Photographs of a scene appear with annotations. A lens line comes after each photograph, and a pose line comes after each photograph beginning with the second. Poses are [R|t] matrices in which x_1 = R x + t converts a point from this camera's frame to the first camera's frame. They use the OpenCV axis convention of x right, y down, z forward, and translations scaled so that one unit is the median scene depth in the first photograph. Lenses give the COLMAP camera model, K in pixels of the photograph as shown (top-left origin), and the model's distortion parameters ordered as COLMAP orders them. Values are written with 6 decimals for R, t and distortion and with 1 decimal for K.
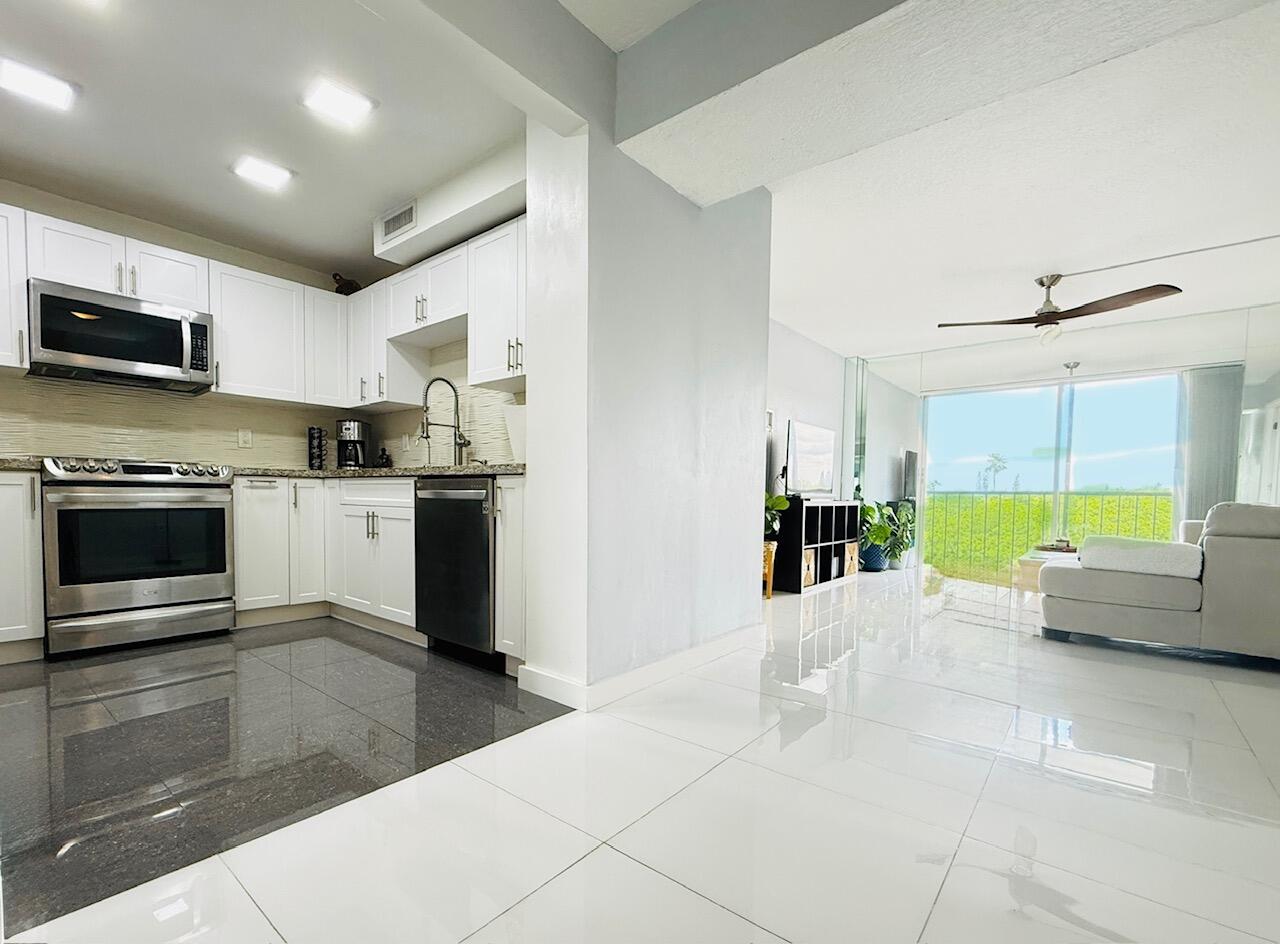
lens RADIAL K [[586.9, 0, 636.5], [0, 586.9, 527.4], [0, 0, 1]] dist [-0.001767, -0.000954]
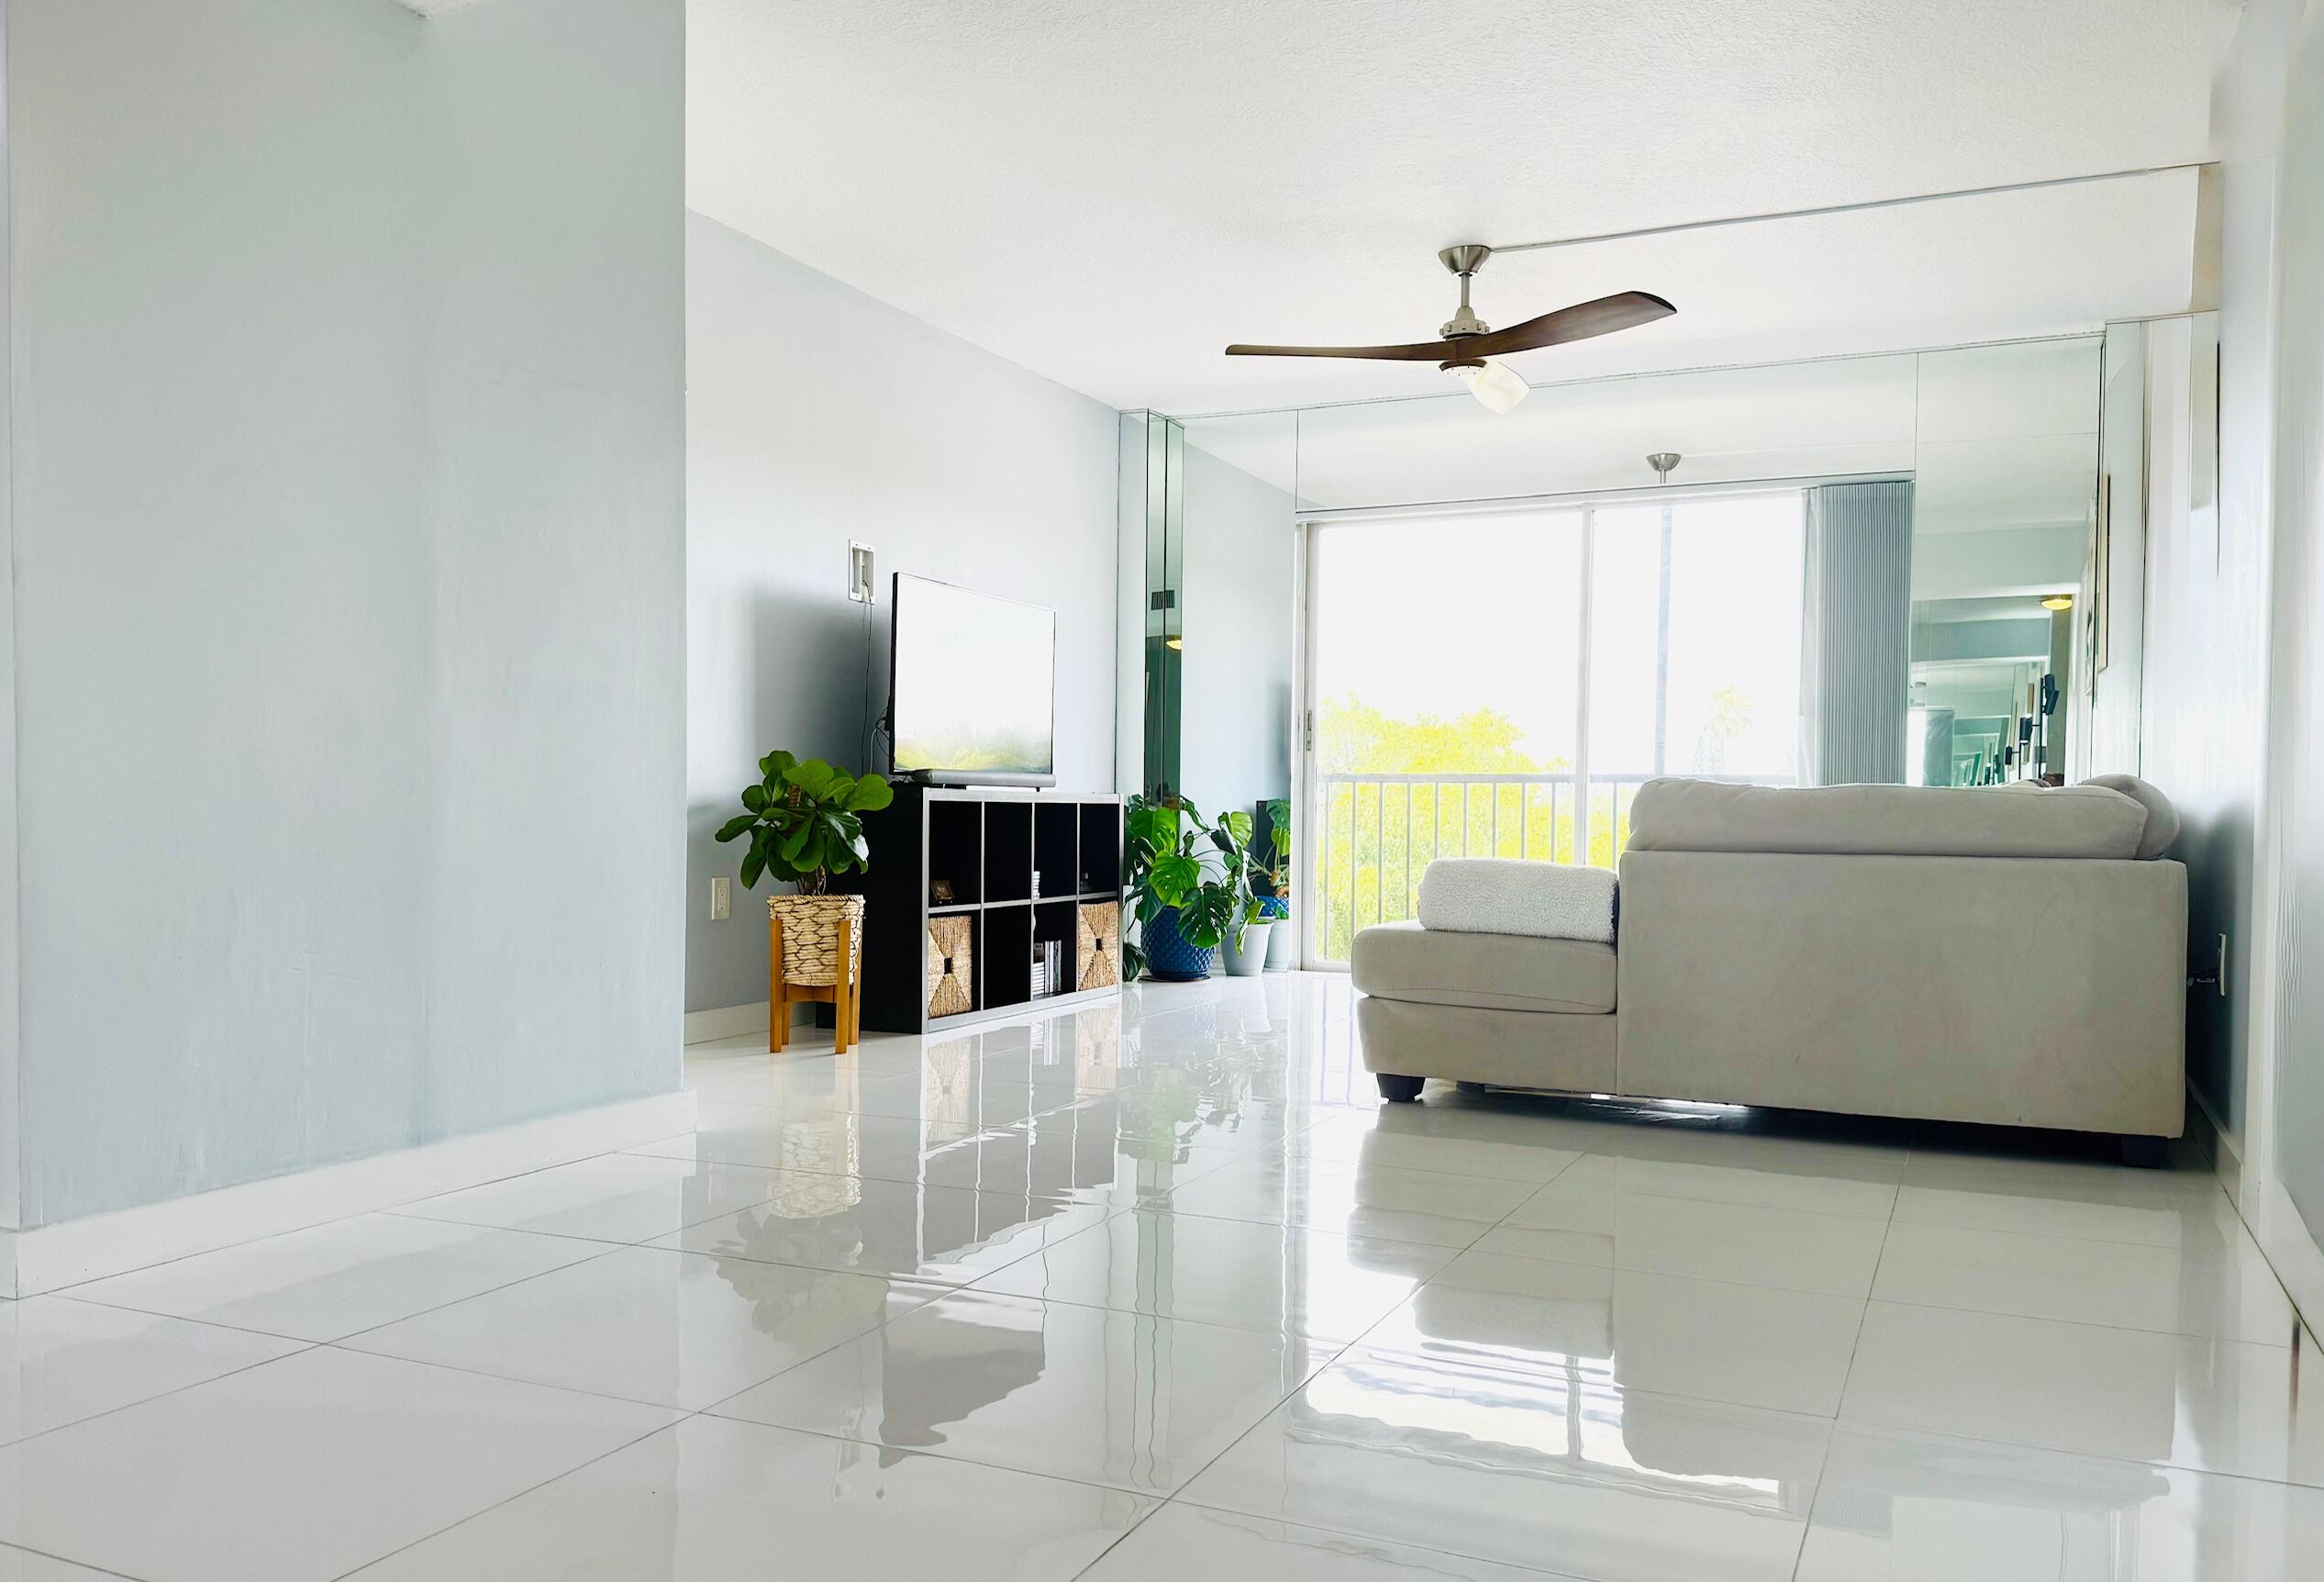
lens RADIAL K [[1771.0, 0, 1167.1], [0, 1771.0, 866.4], [0, 0, 1]] dist [0.027544, -0.000797]
pose [[0.966308, -0.007525, 0.257277, 0.269751], [0.011475, 0.999838, -0.013854, 0.043920], [-0.257131, 0.016340, 0.966238, -0.260676]]
